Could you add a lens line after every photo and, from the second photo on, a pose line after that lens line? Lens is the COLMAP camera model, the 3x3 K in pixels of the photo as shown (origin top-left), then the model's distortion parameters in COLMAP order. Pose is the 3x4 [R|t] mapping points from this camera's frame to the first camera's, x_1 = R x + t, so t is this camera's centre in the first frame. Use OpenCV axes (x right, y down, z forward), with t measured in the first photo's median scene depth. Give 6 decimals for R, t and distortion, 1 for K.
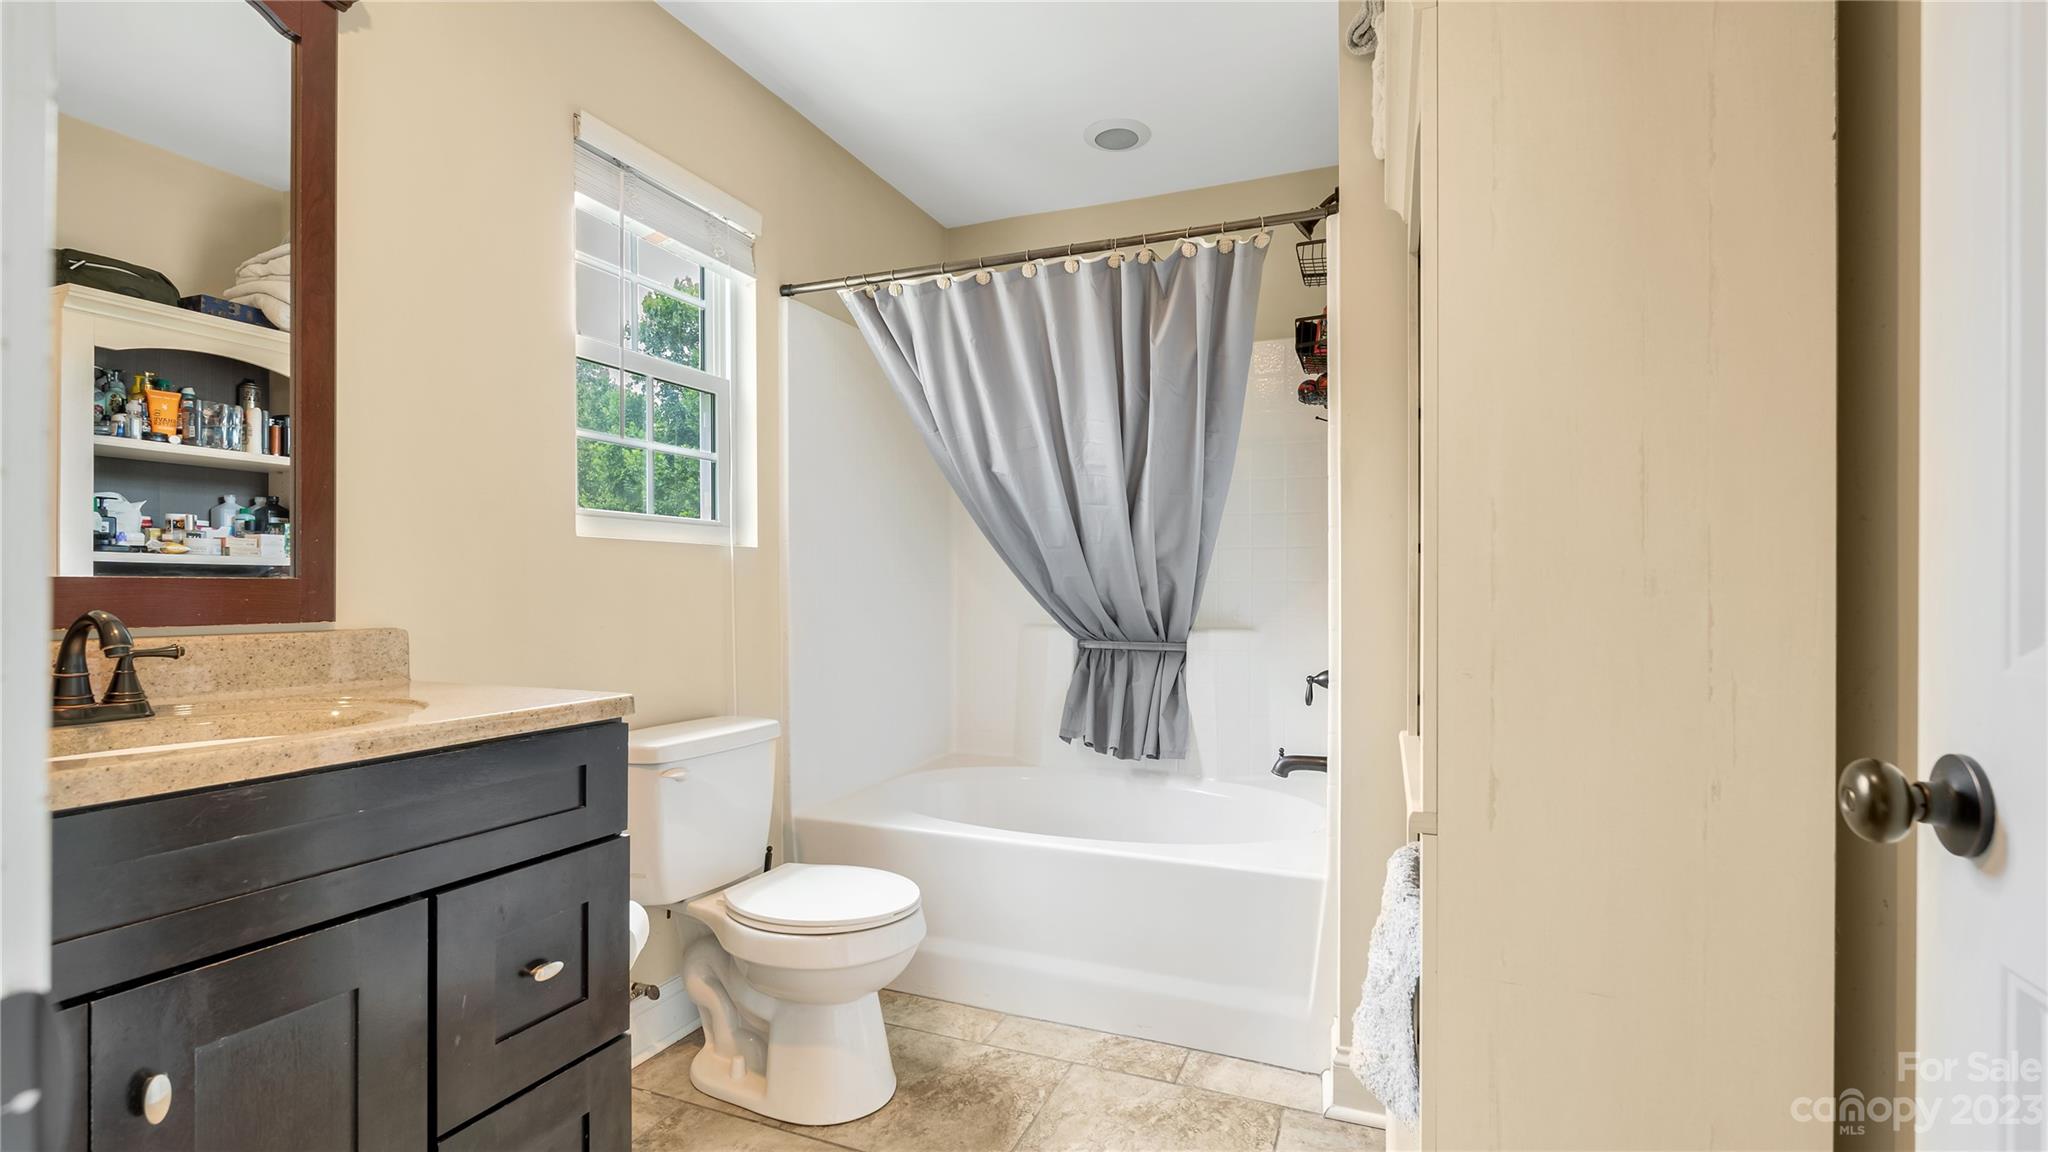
lens RADIAL K [[908.4, 0, 1022.1], [0, 908.4, 583.9], [0, 0, 1]] dist [-0.002528, 0.001524]
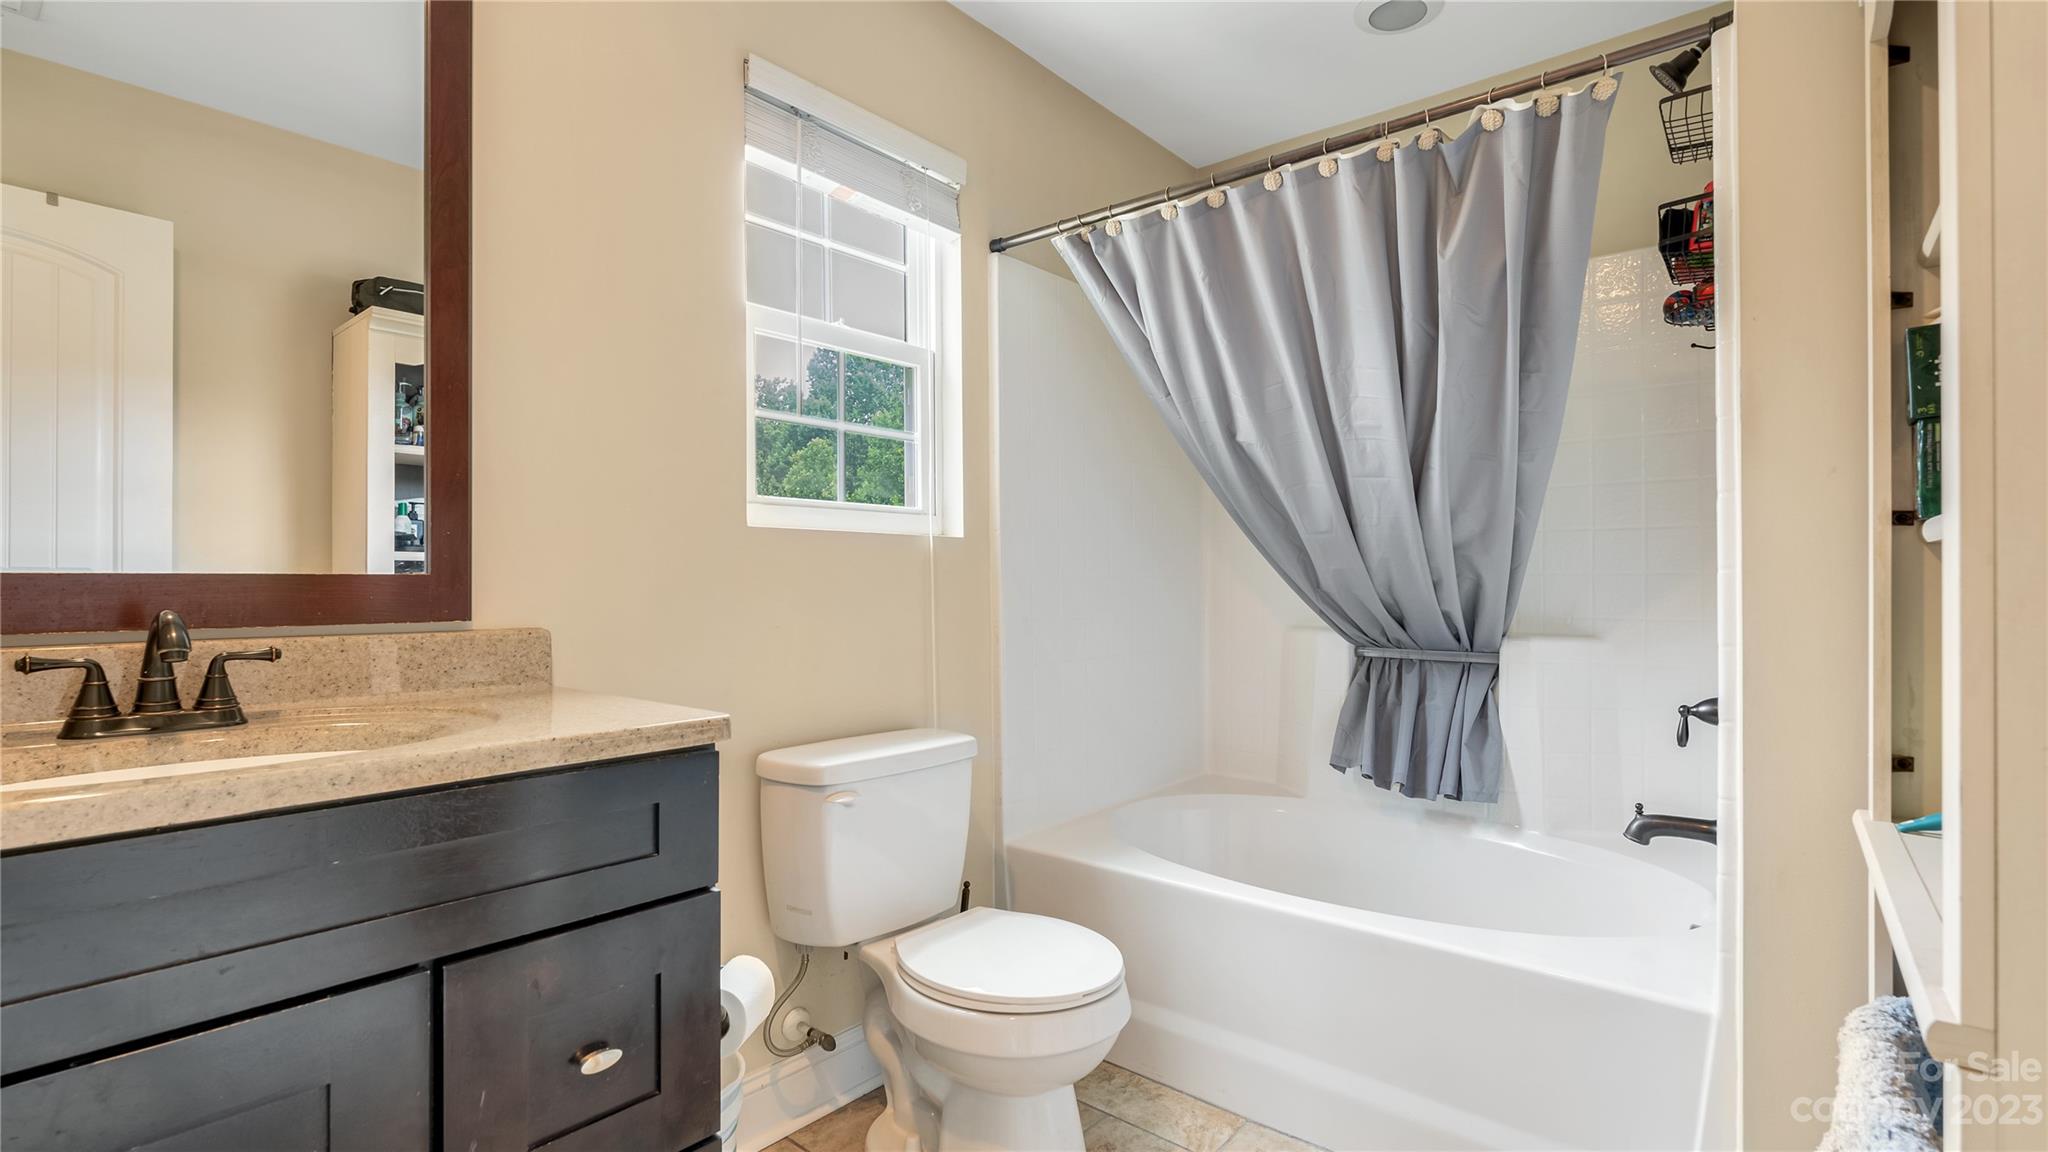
lens RADIAL K [[908.4, 0, 1058.9], [0, 908.4, 577.6], [0, 0, 1]] dist [-0.002528, 0.001524]
pose [[0.958388, -0.003690, -0.285447, 0.055251], [0.003271, 0.999993, -0.001947, 0.000683], [0.285452, 0.000932, 0.958393, 0.195652]]
